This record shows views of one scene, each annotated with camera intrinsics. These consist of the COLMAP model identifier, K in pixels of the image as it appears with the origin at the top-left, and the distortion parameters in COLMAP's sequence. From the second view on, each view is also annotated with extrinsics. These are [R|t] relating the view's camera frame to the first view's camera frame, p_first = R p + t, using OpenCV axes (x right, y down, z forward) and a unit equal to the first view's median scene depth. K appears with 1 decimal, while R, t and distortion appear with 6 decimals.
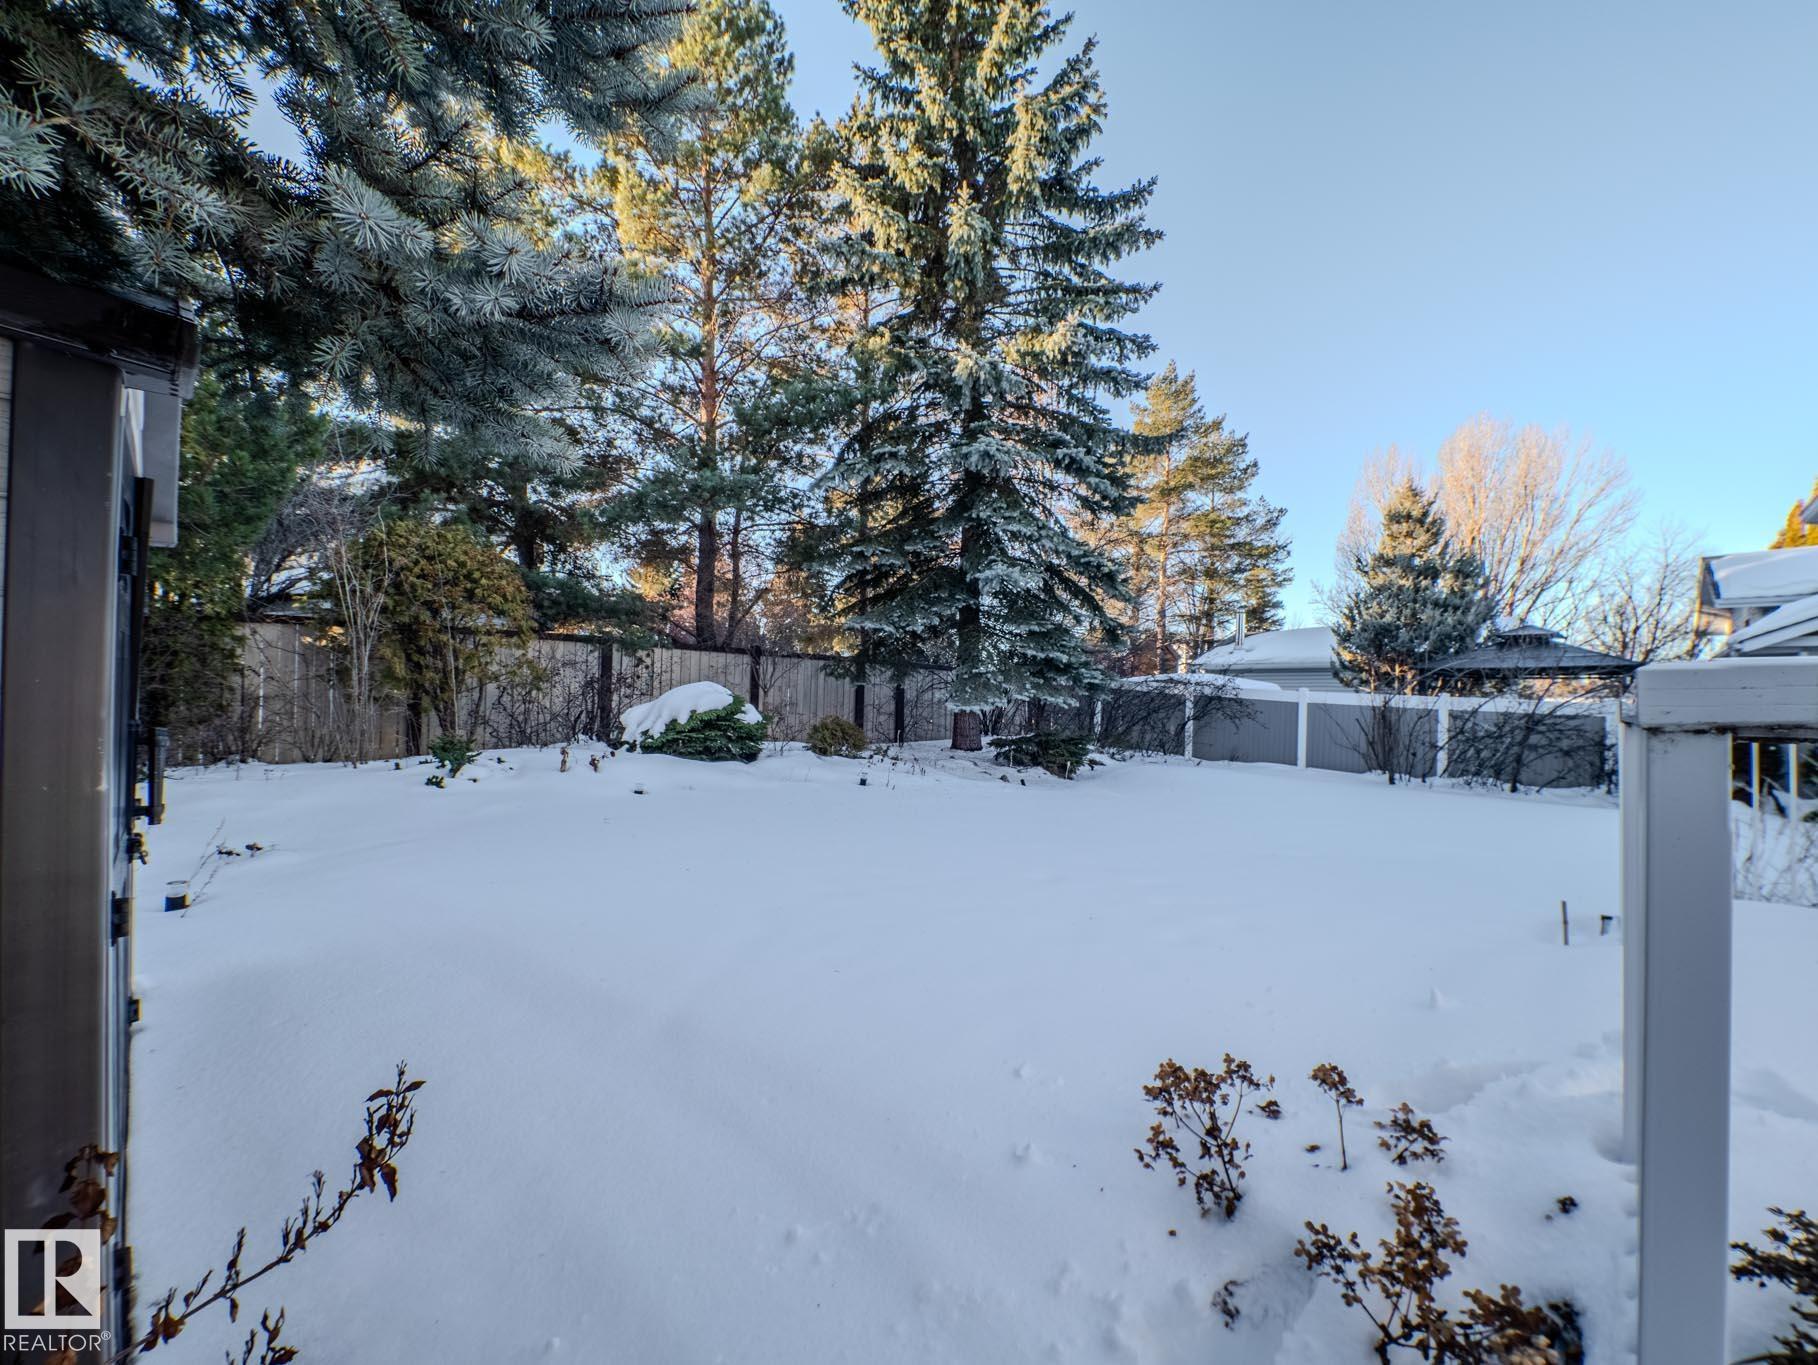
lens RADIAL K [[738.6, 0, 916.5], [0, 738.6, 691.9], [0, 0, 1]] dist [-0.005992, -0.003043]
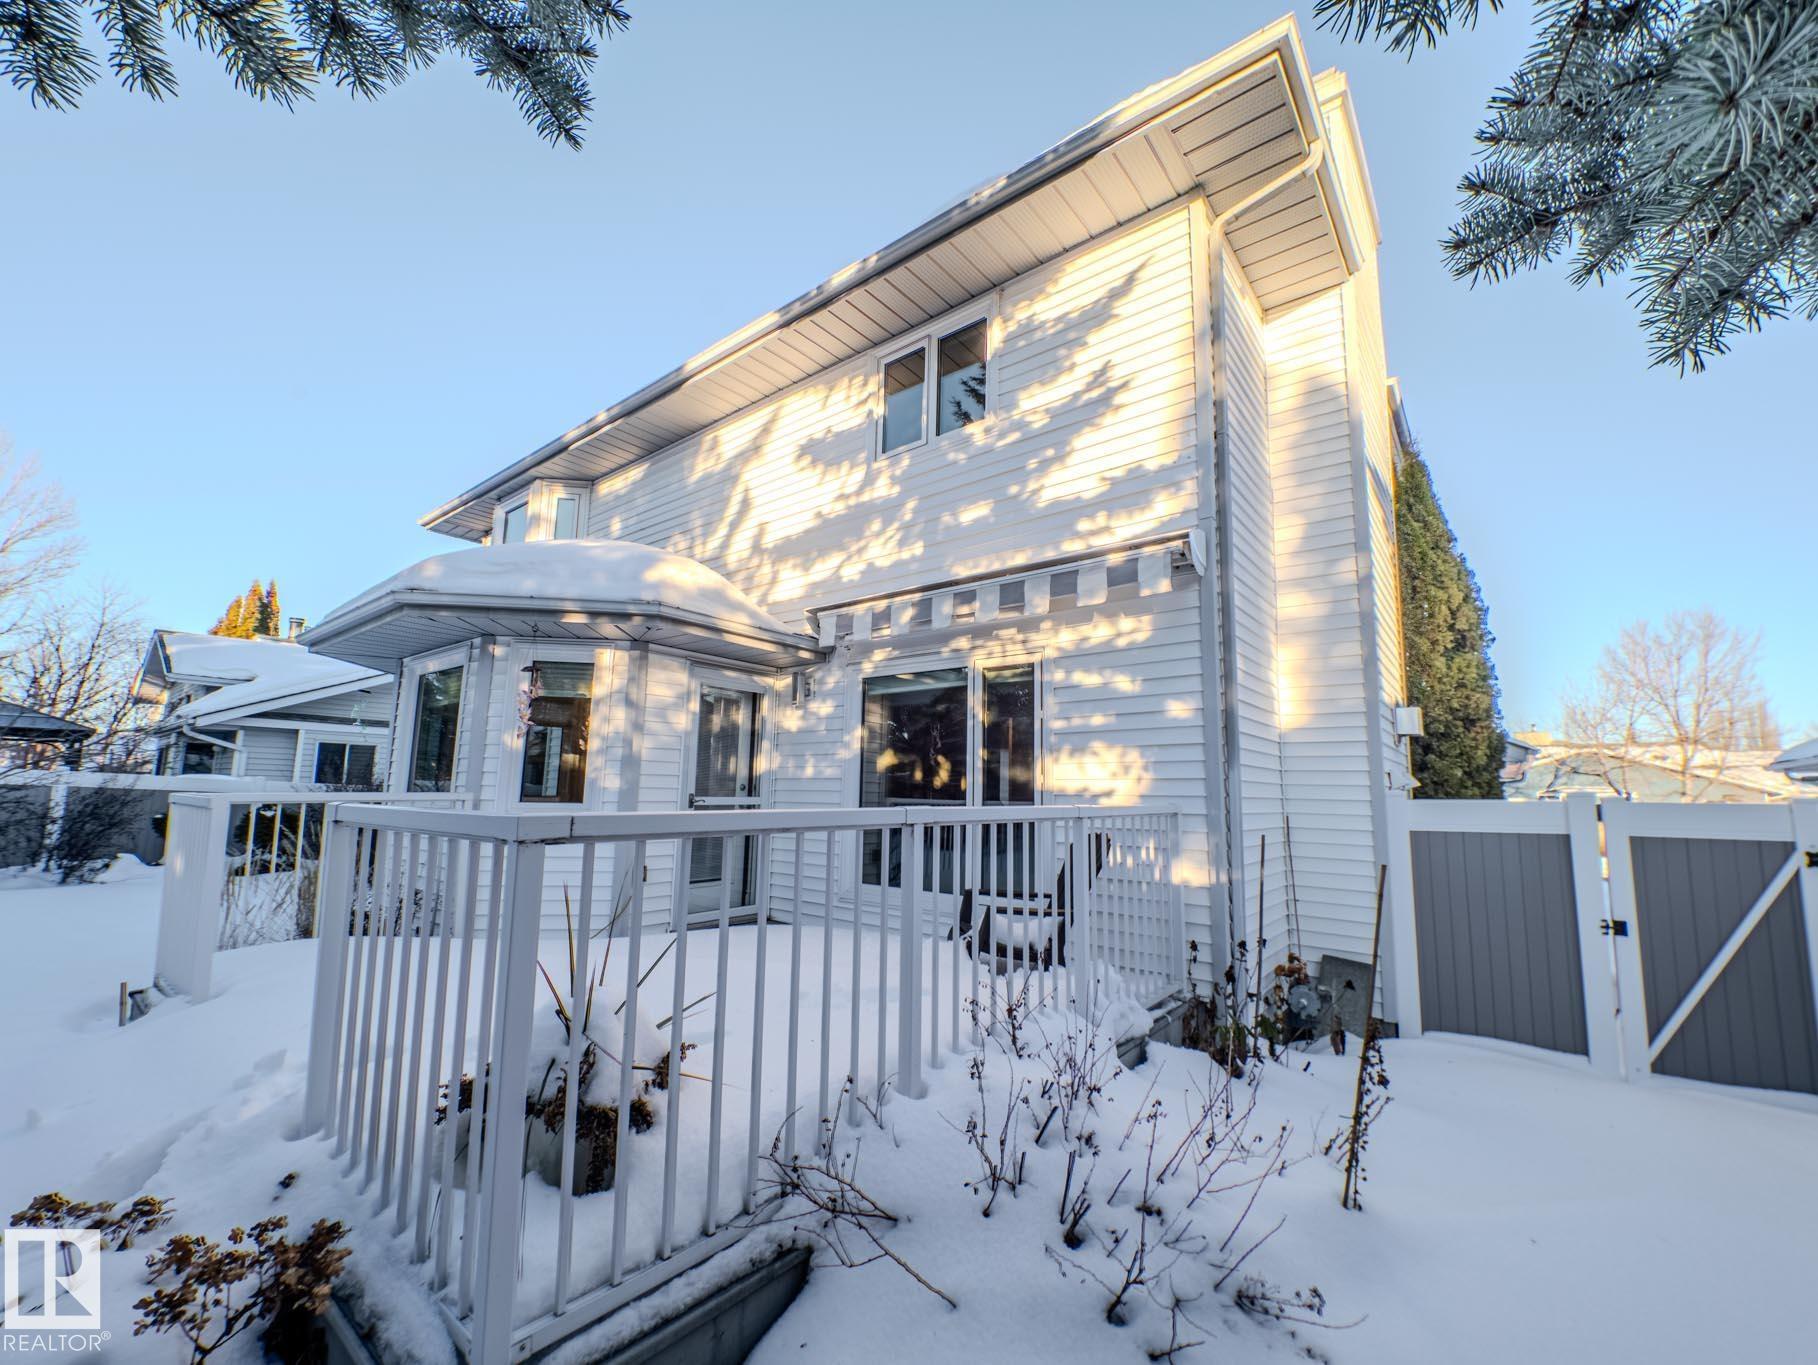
lens RADIAL K [[738.6, 0, 897.5], [0, 738.6, 708.2], [0, 0, 1]] dist [-0.005992, -0.003043]
pose [[-0.058681, 0.095828, 0.993667, -0.075603], [-0.028684, 0.994809, -0.097632, -0.009200], [-0.997865, -0.034232, -0.055627, -0.003809]]
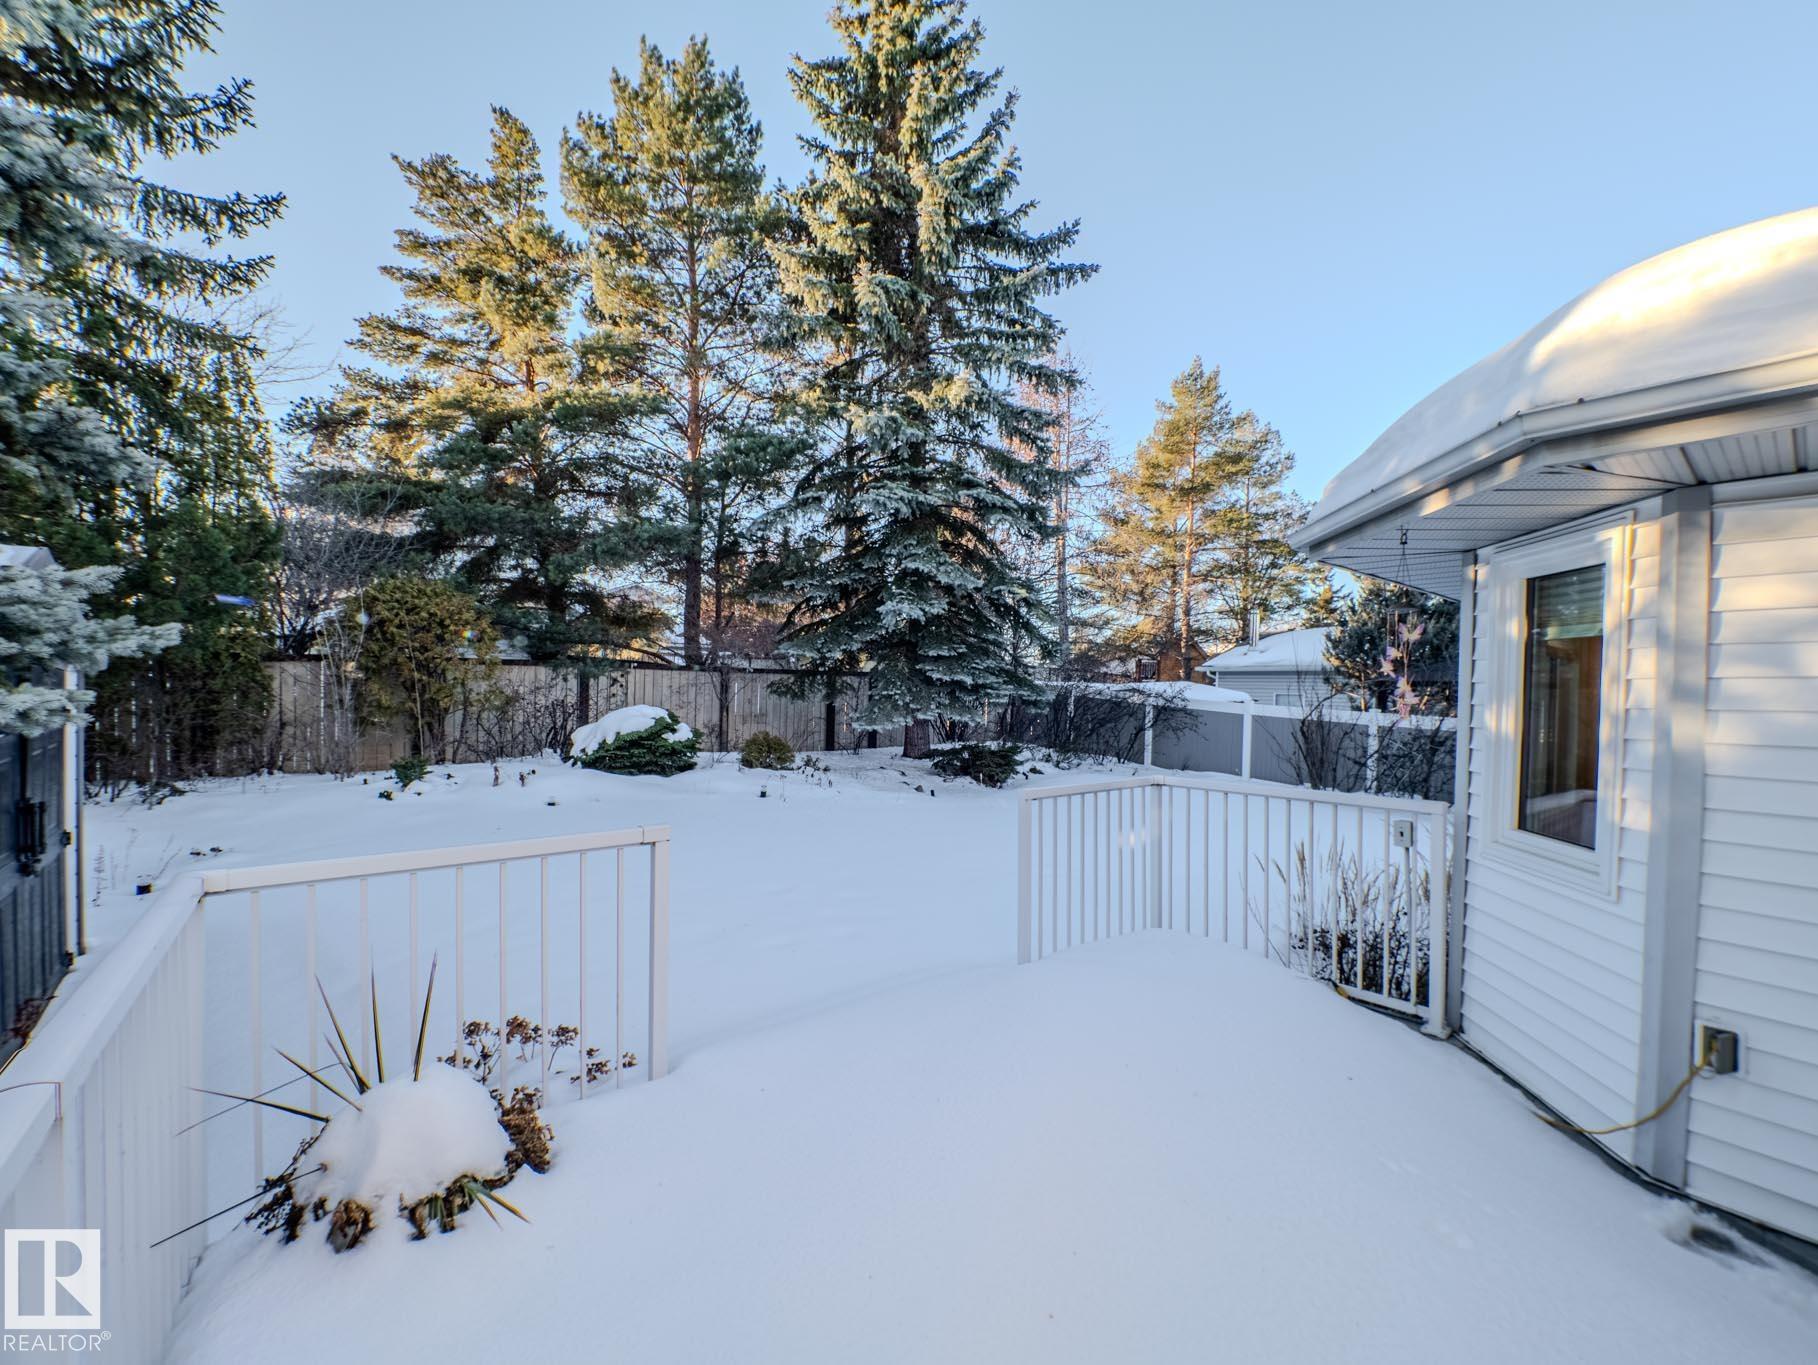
lens RADIAL K [[738.6, 0, 922.4], [0, 738.6, 691.2], [0, 0, 1]] dist [-0.005992, -0.003043]
pose [[0.992667, 0.000370, -0.120880, 0.231163], [0.001867, 0.999829, 0.018390, -0.043851], [0.120867, -0.018481, 0.992497, -0.085493]]
